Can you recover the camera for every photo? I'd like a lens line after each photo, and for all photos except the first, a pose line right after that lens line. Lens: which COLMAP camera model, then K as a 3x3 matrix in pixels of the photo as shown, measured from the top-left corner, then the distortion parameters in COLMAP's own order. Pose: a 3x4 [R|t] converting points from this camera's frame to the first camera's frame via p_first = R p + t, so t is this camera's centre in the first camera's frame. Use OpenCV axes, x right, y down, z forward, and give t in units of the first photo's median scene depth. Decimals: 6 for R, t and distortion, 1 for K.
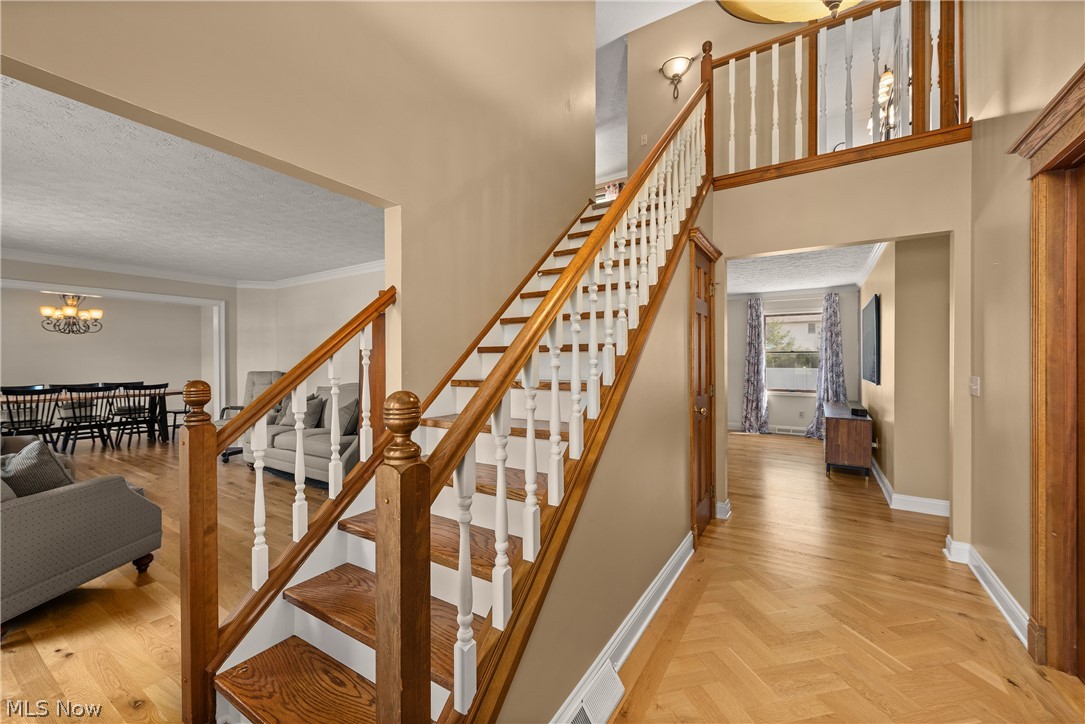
lens RADIAL K [[429.7, 0, 540.8], [0, 429.7, 361.9], [0, 0, 1]] dist [0.003095, 0.000026]
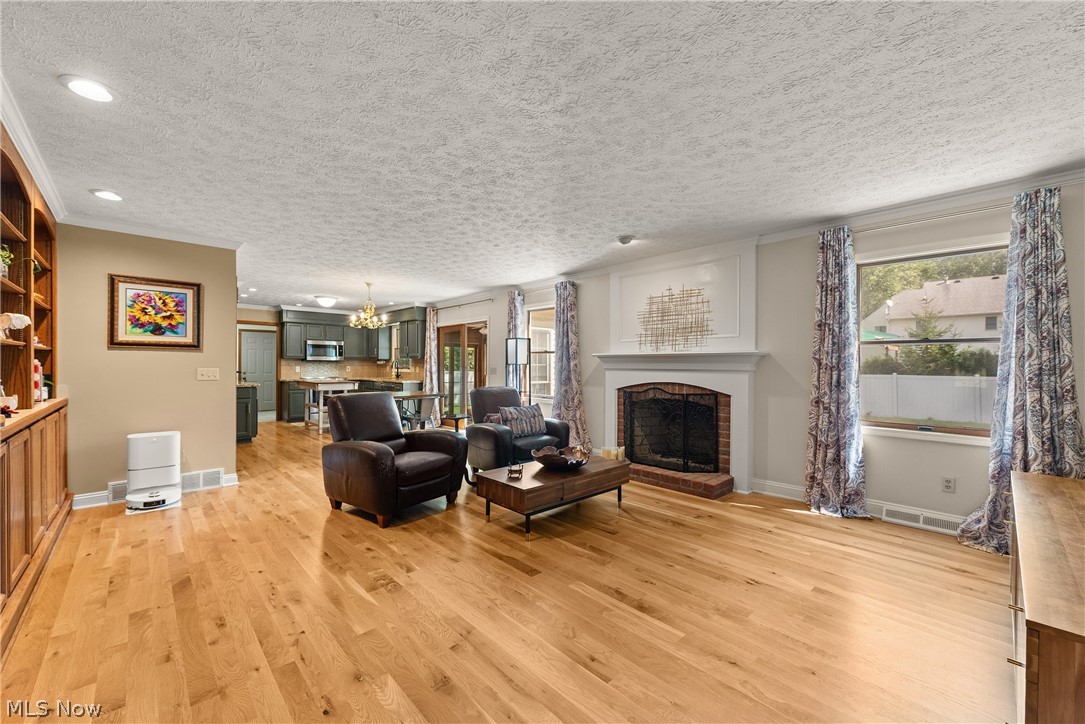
lens RADIAL K [[429.7, 0, 546.1], [0, 429.7, 363.6], [0, 0, 1]] dist [0.003095, 0.000026]
pose [[0.969828, 0.002738, -0.243775, 0.309484], [-0.003003, 0.999995, -0.000716, 0.001771], [0.243772, 0.001426, 0.969832, 0.467170]]
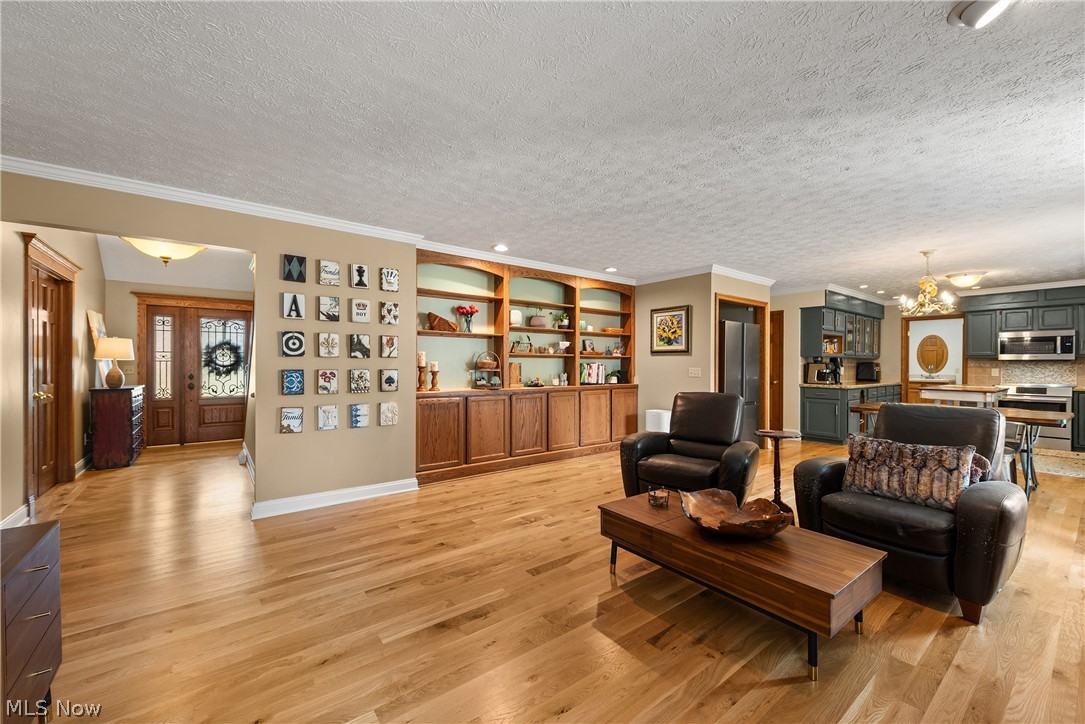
lens RADIAL K [[429.7, 0, 539.9], [0, 429.7, 366.3], [0, 0, 1]] dist [0.003095, 0.000026]
pose [[-0.348195, 0.002398, -0.937419, 0.674314], [-0.000238, 0.999996, 0.002647, 0.005655], [0.937422, 0.001145, -0.348193, 1.204082]]
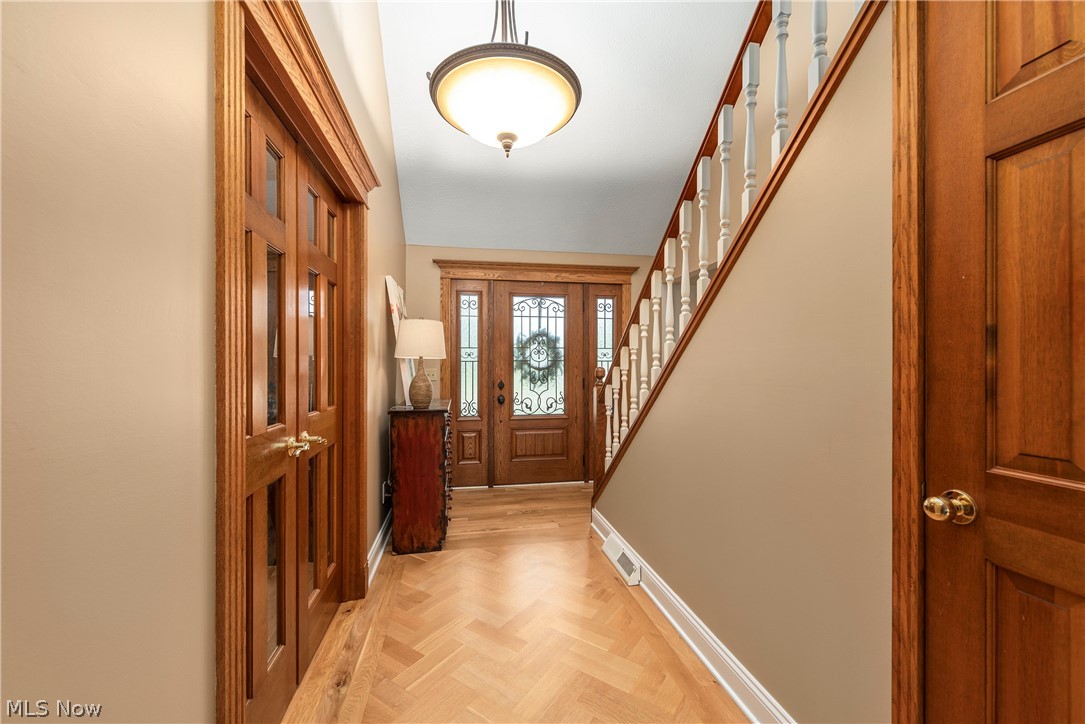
lens RADIAL K [[429.7, 0, 545.4], [0, 429.7, 367.8], [0, 0, 1]] dist [0.003095, 0.000026]
pose [[-0.727239, 0.002730, -0.686379, 0.519116], [0.002043, 0.999996, 0.001813, 0.005347], [0.686382, -0.000084, -0.727242, 0.845655]]
